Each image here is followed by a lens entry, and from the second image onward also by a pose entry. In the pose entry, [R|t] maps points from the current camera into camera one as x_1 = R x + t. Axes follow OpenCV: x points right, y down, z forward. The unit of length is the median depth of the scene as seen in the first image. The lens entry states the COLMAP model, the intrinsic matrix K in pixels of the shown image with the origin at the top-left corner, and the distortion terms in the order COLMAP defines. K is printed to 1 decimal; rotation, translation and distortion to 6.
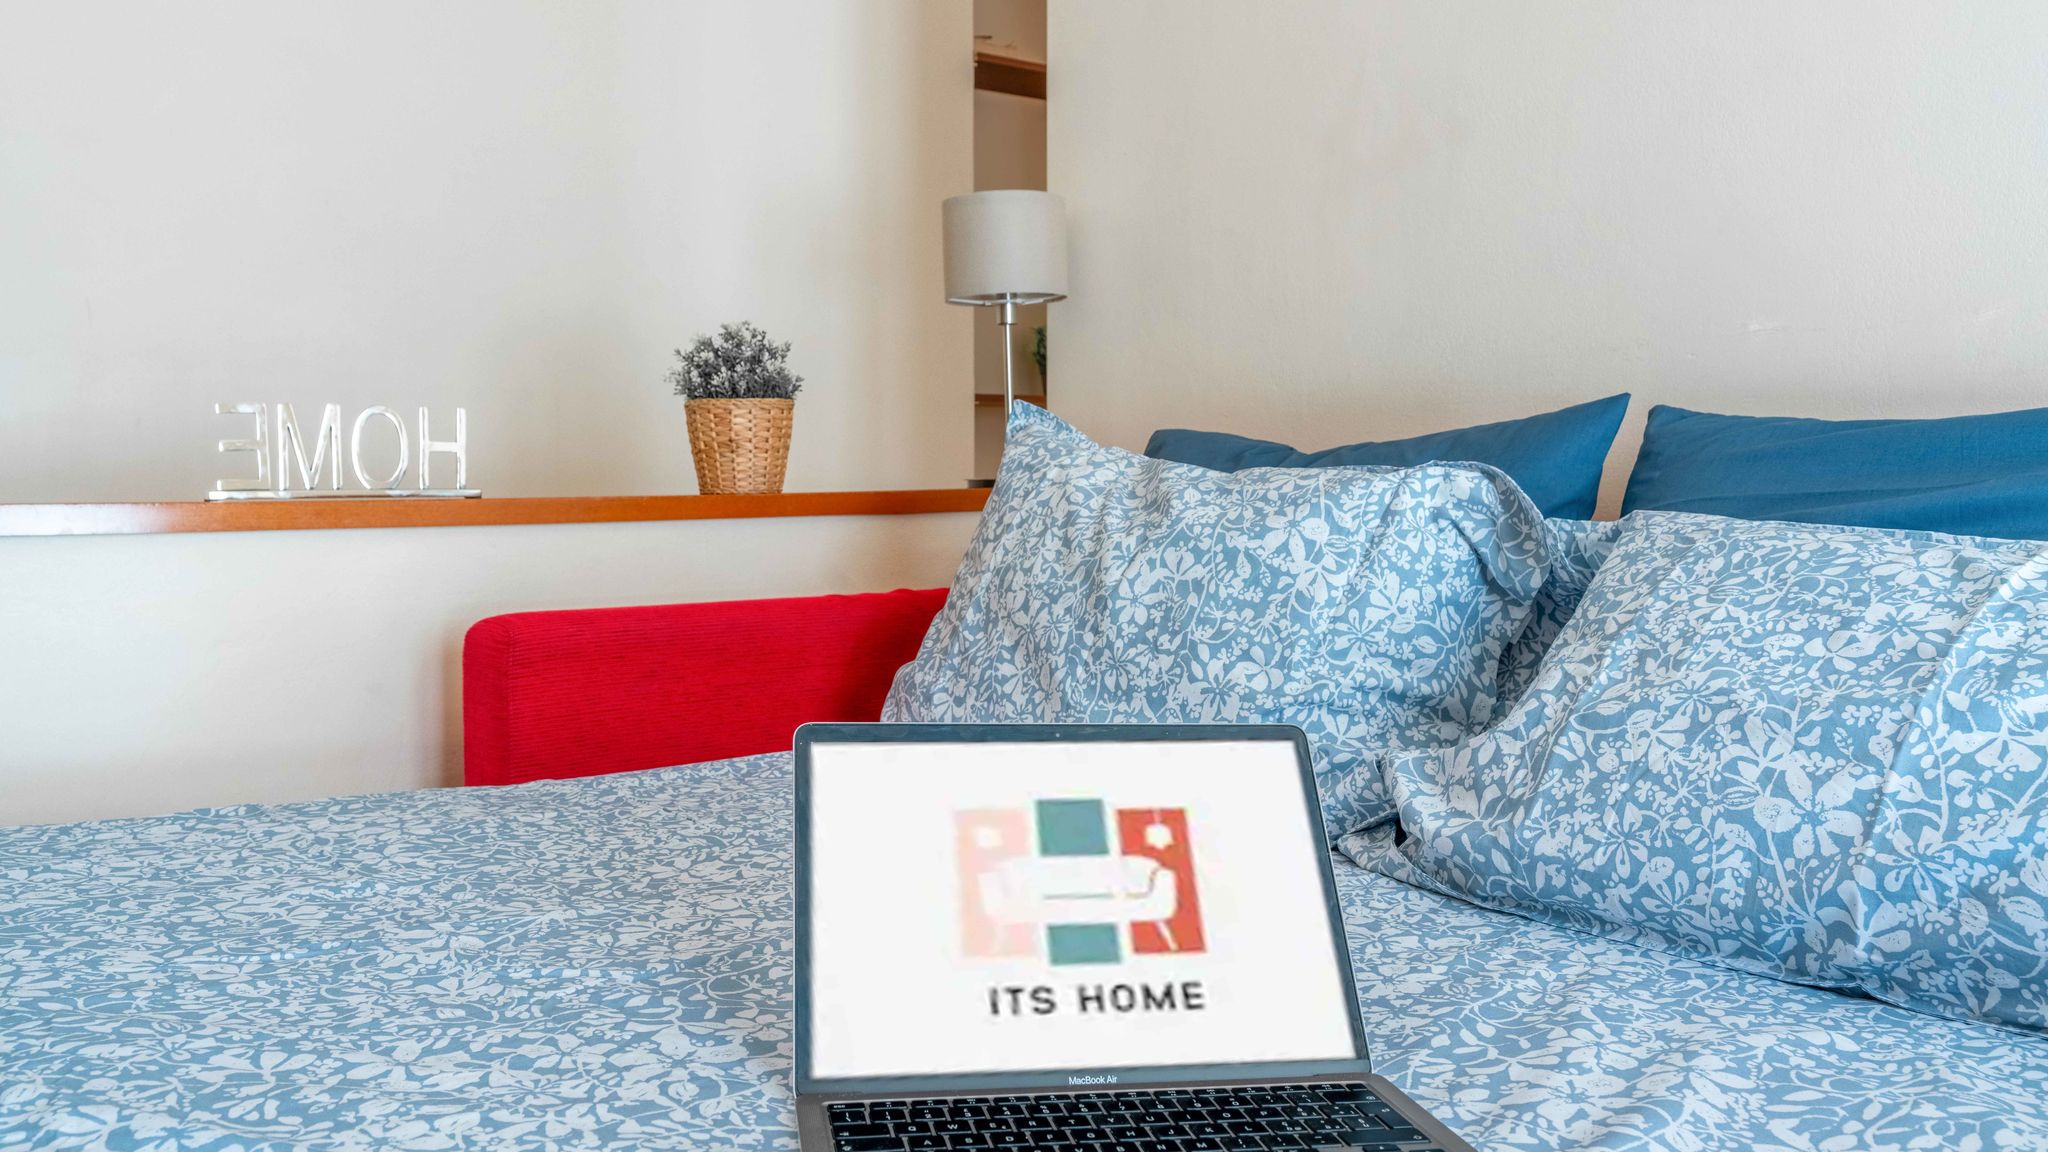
lens RADIAL K [[1617.5, 0, 1019.3], [0, 1617.5, 578.7], [0, 0, 1]] dist [0.020758, -0.001617]
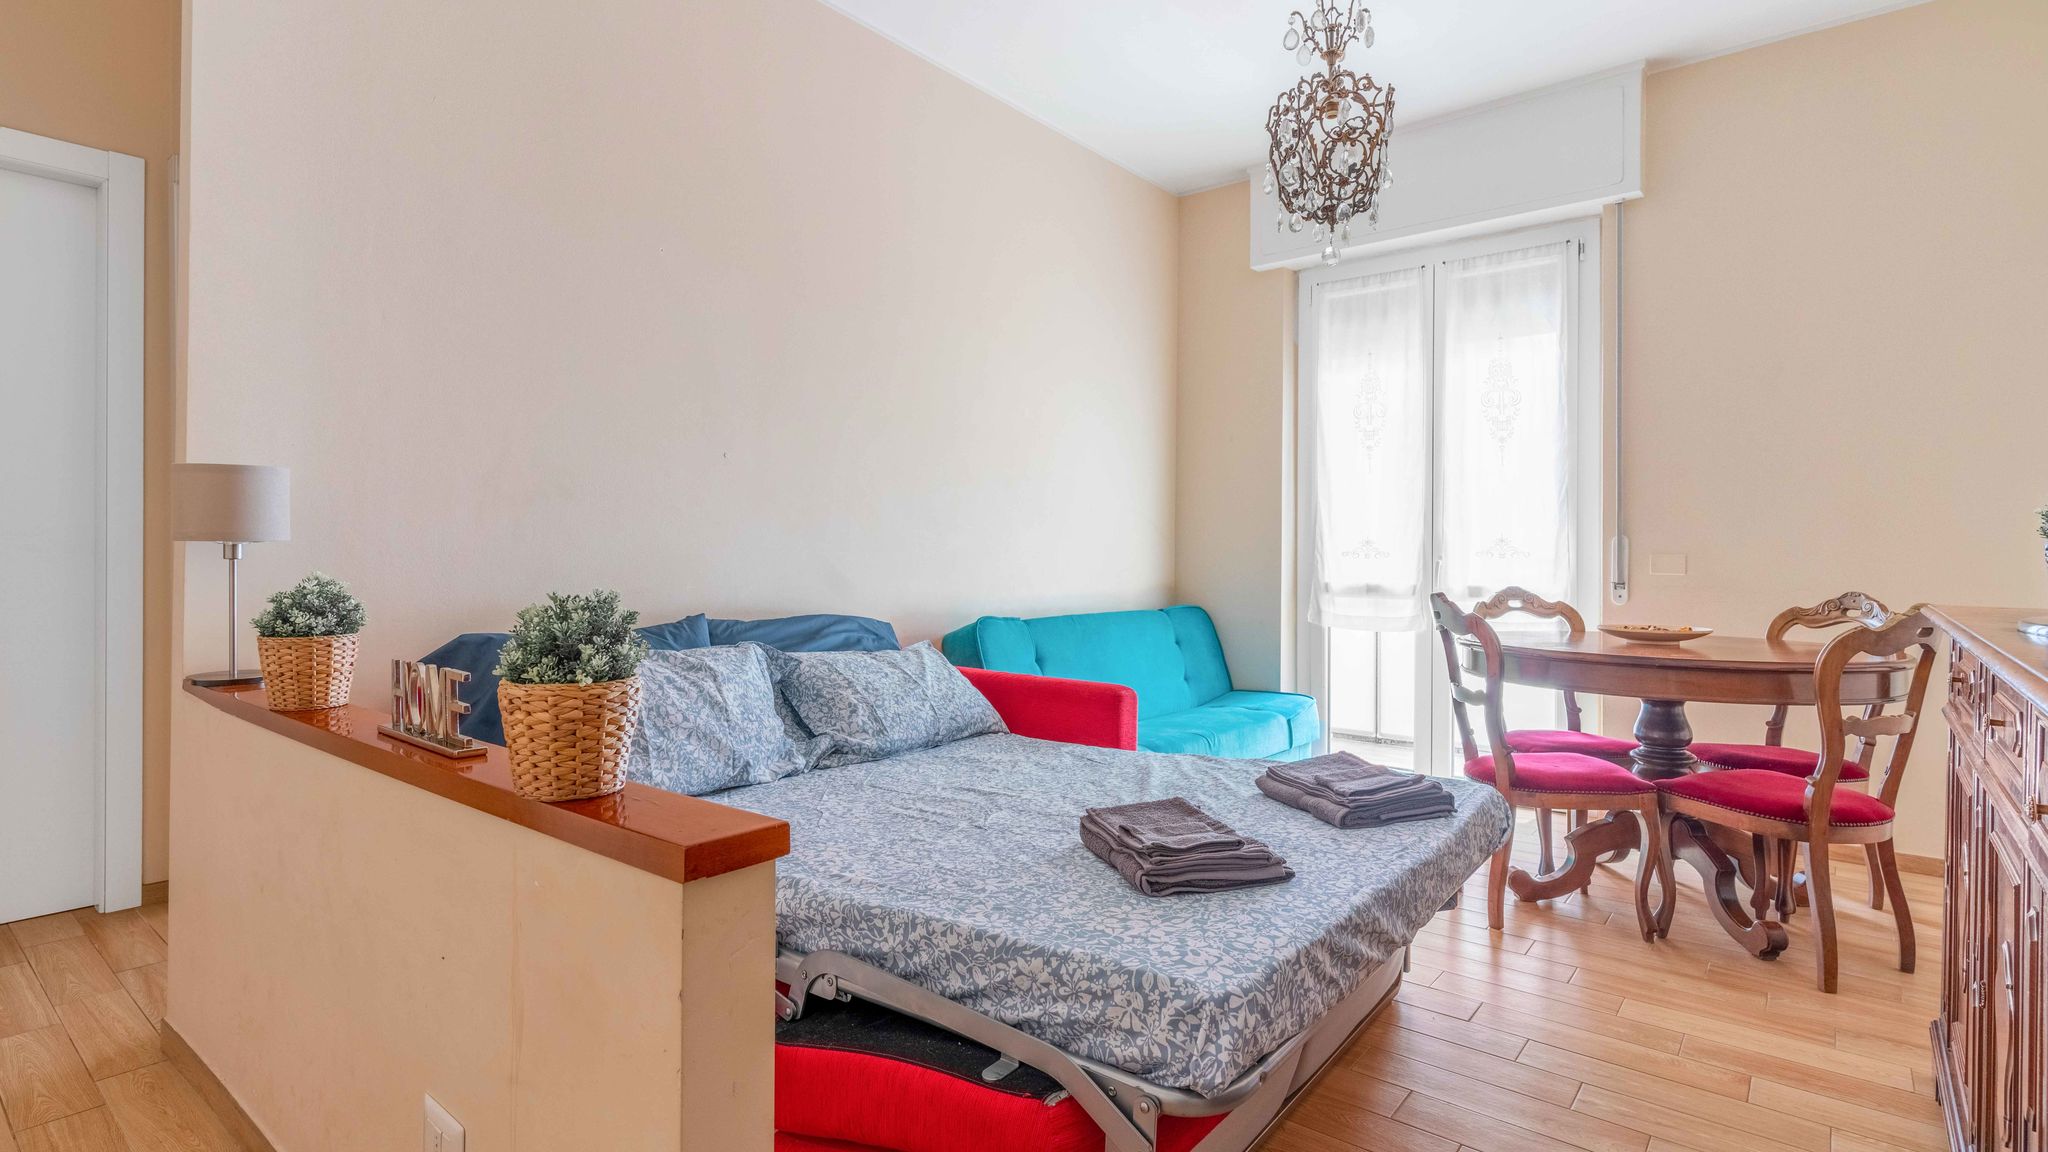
lens RADIAL K [[997.2, 0, 1010.1], [0, 997.2, 566.5], [0, 0, 1]] dist [0.015011, -0.000068]
pose [[-0.262781, -0.011912, 0.964782, -1.772491], [0.038961, 0.998977, 0.022946, -0.255574], [-0.964069, 0.043618, -0.262048, 1.109817]]
